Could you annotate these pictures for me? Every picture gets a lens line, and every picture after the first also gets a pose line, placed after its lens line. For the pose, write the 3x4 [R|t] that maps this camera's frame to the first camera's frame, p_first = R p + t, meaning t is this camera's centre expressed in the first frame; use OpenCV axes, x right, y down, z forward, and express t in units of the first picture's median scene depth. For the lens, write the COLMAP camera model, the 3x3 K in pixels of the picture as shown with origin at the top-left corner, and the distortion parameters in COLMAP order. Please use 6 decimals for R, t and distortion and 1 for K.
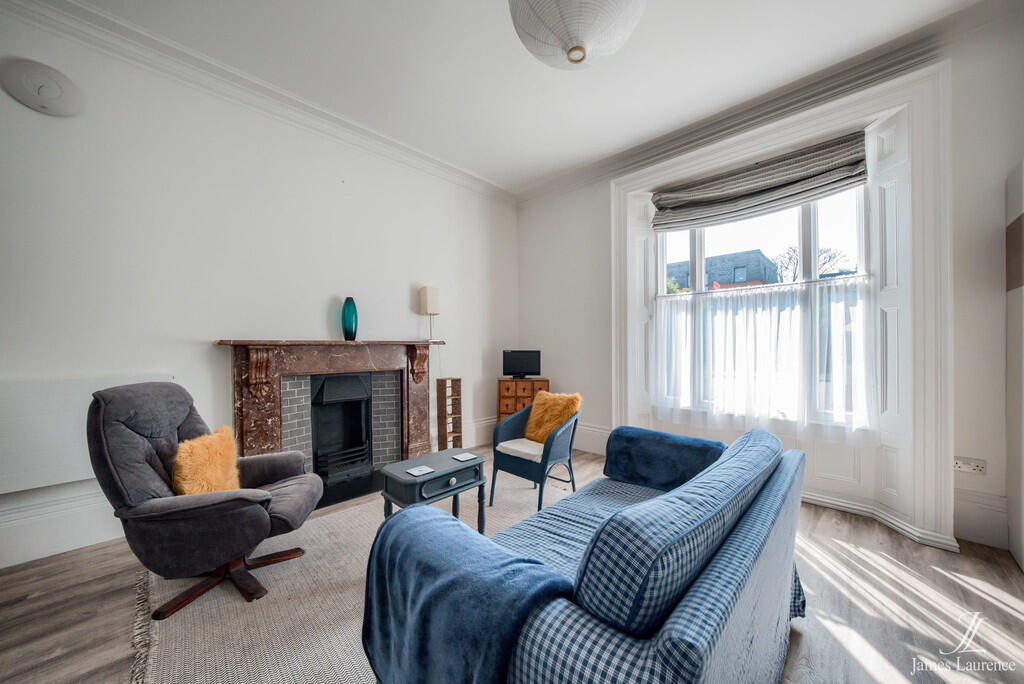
lens RADIAL K [[358.7, 0, 500.8], [0, 358.7, 342.3], [0, 0, 1]] dist [-0.002282, -0.000103]
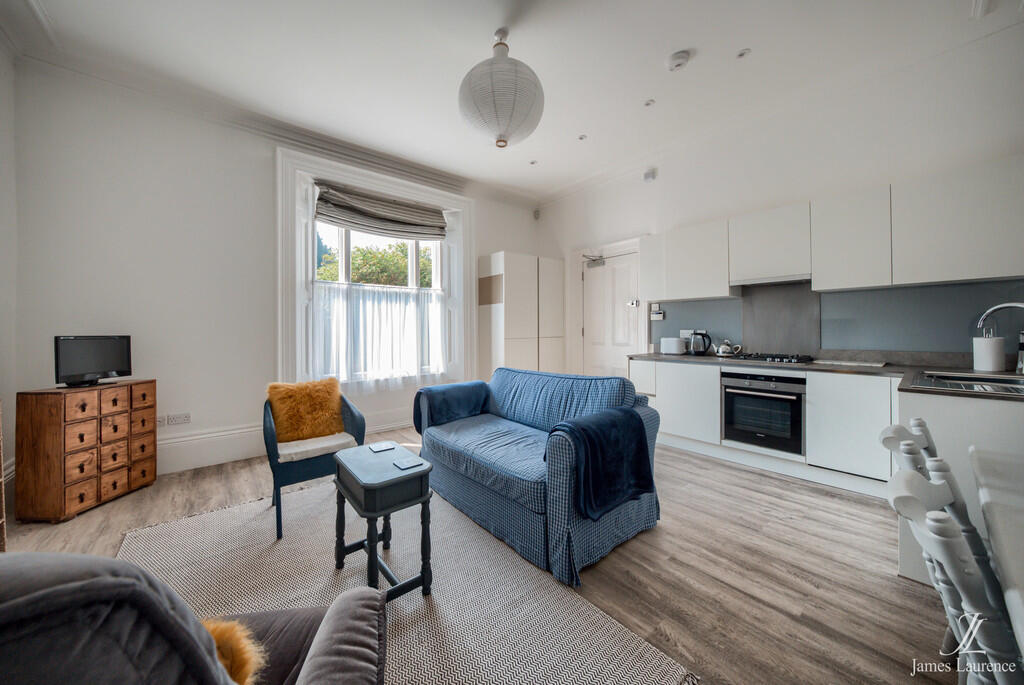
lens RADIAL K [[358.7, 0, 517.0], [0, 358.7, 329.0], [0, 0, 1]] dist [-0.002282, -0.000103]
pose [[0.054339, 0.006966, 0.998498, -0.661036], [0.002216, 0.999972, -0.007097, 0.024465], [-0.998520, 0.002598, 0.054323, 0.416638]]
